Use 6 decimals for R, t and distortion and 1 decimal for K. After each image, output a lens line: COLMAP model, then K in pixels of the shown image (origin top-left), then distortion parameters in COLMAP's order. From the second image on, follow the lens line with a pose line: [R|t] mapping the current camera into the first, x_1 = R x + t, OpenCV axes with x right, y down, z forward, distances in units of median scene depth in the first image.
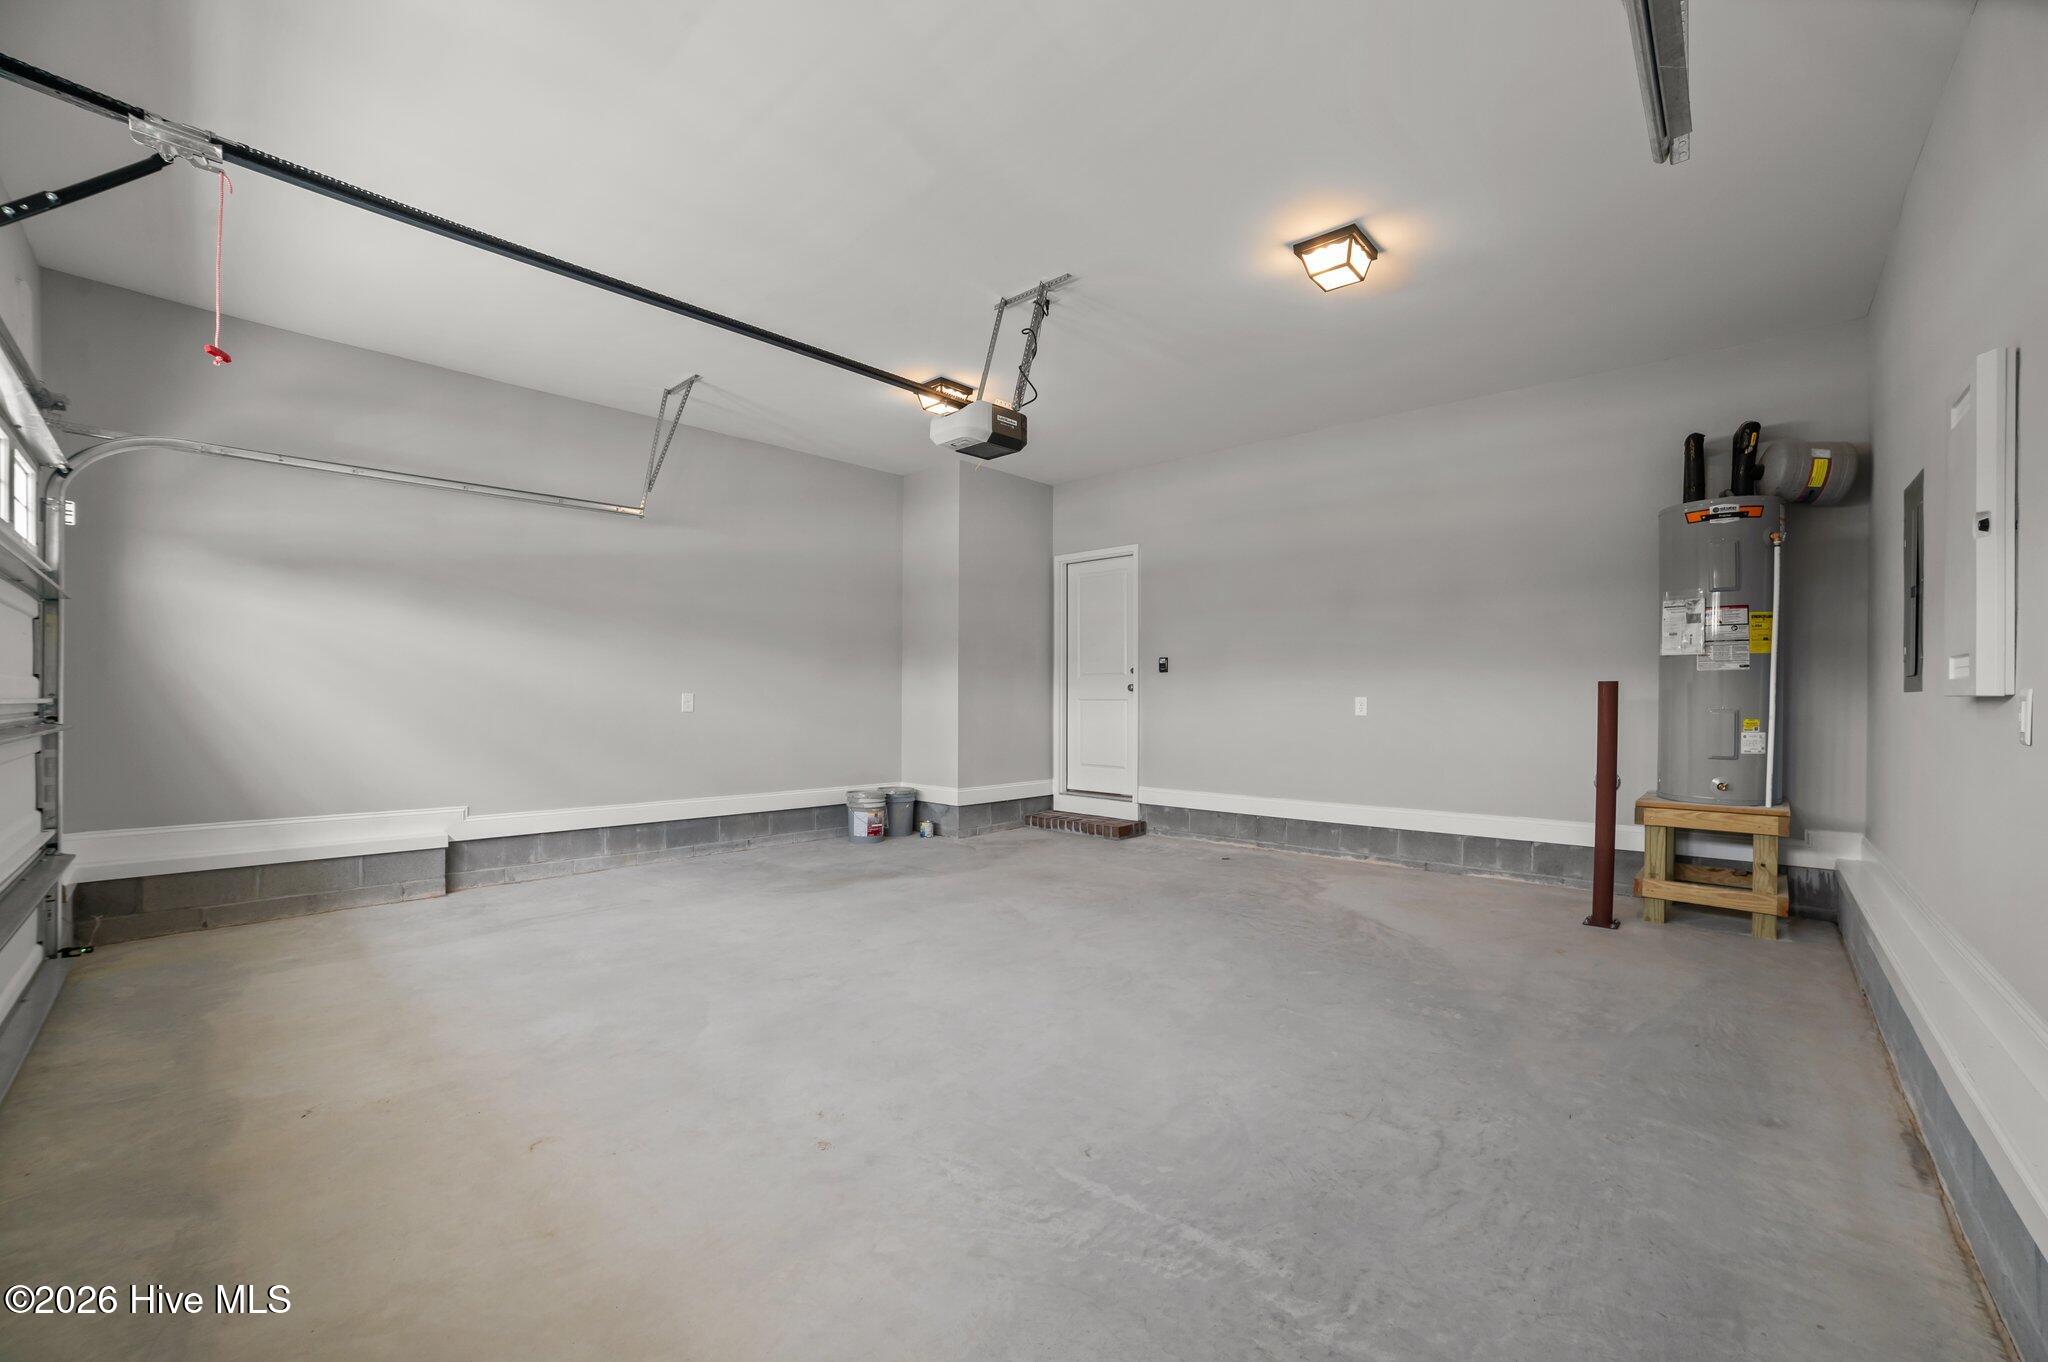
lens RADIAL K [[787.7, 0, 1029.4], [0, 787.7, 702.9], [0, 0, 1]] dist [-0.011637, 0.000056]
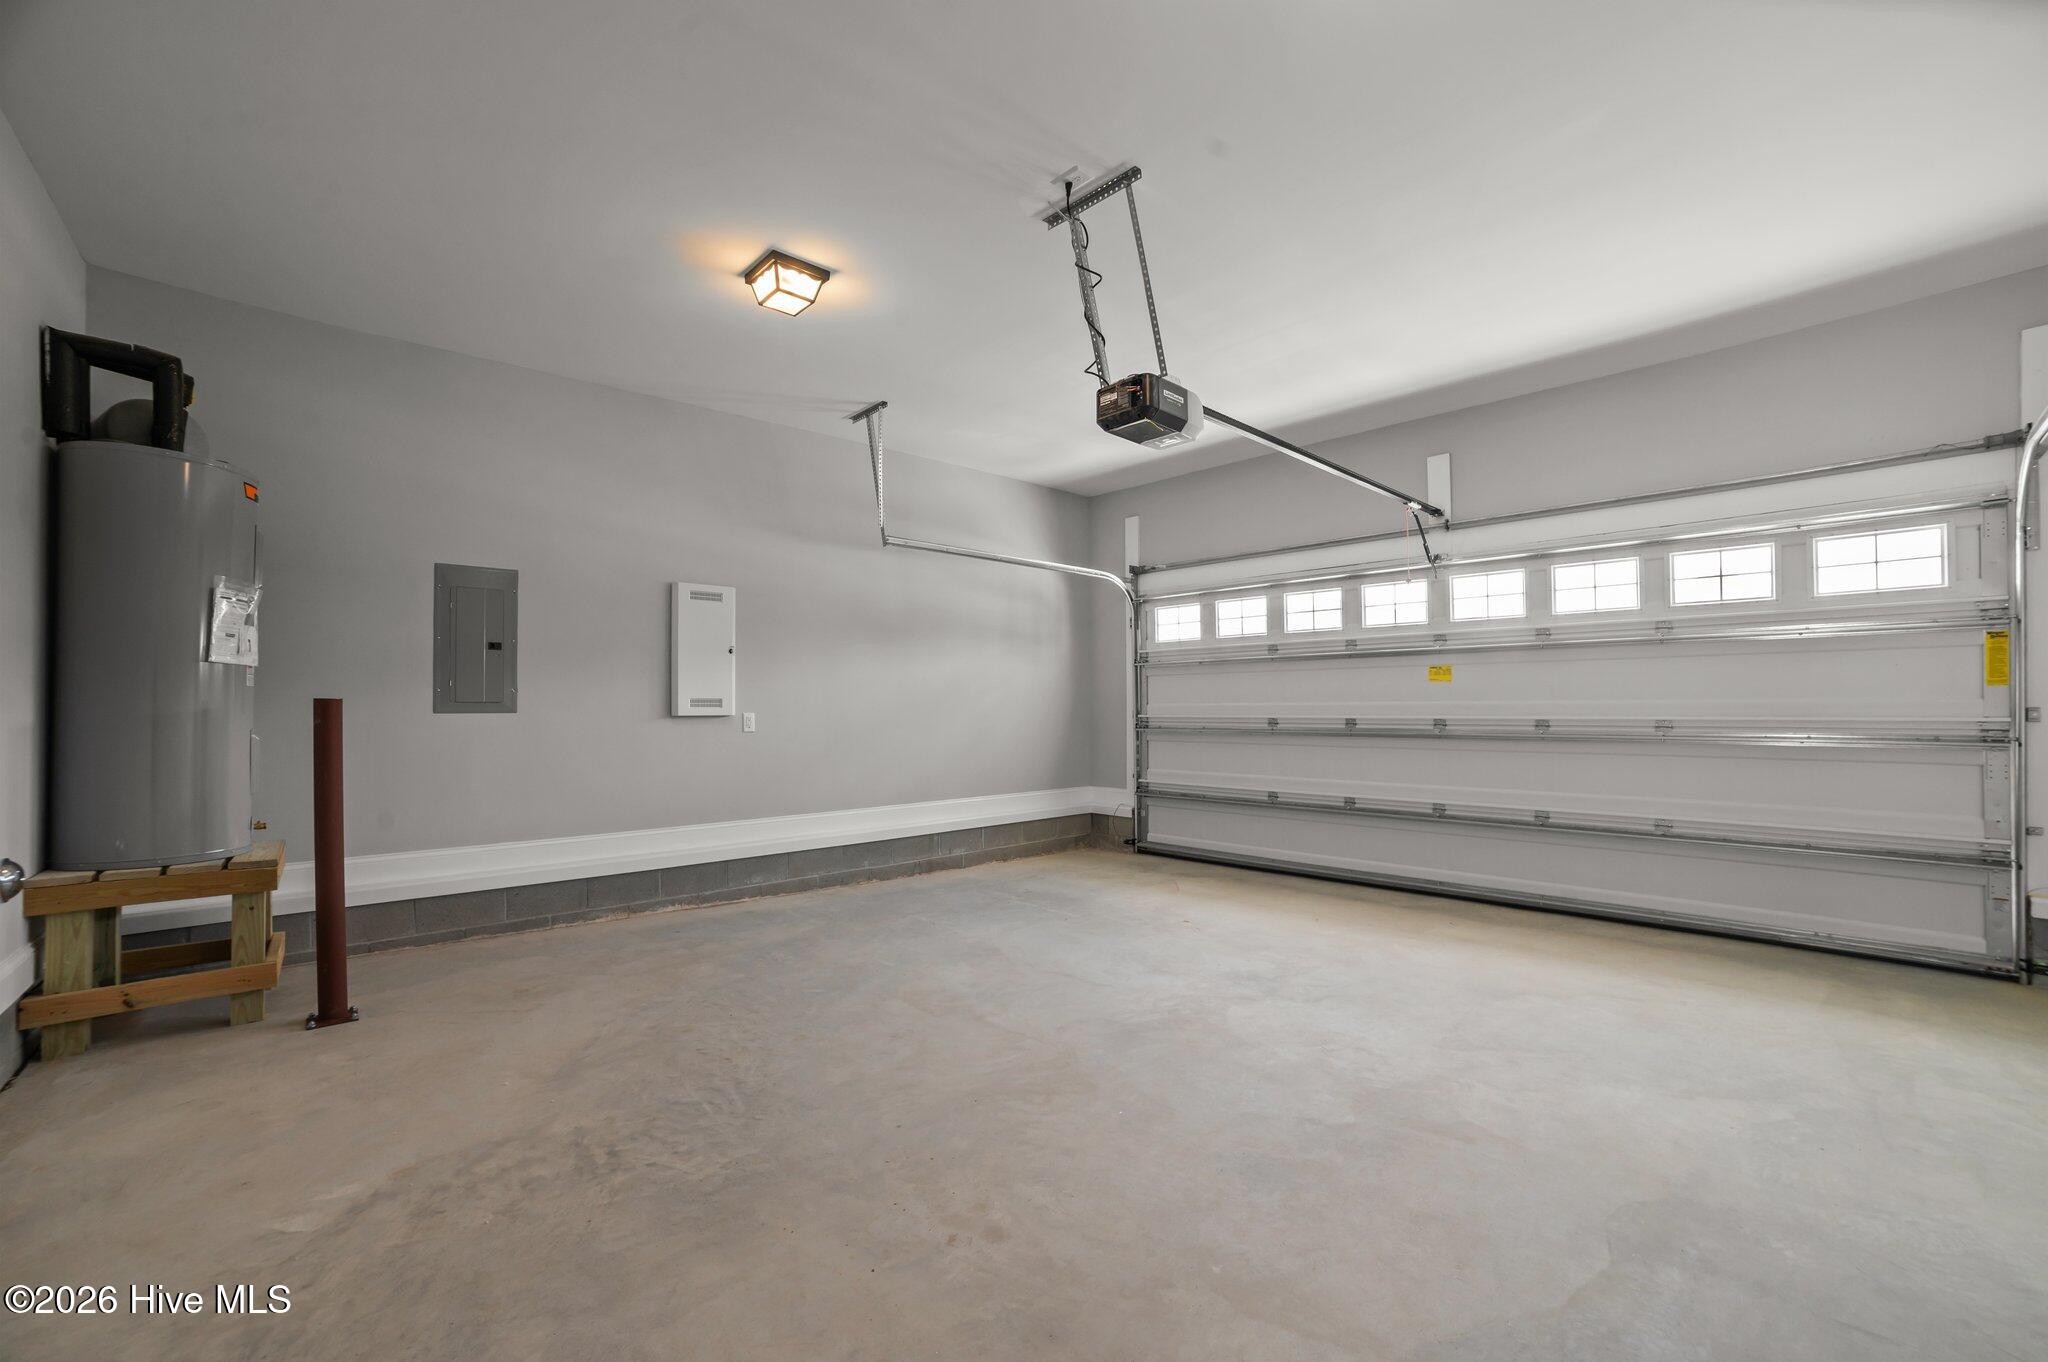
lens RADIAL K [[787.7, 0, 1029.4], [0, 787.7, 702.9], [0, 0, 1]] dist [-0.011637, 0.000056]
pose [[-0.997182, 0.000804, 0.075018, 0.005832], [0.000816, 1.000000, 0.000133, -0.026718], [-0.075018, 0.000194, -0.997182, 1.992058]]
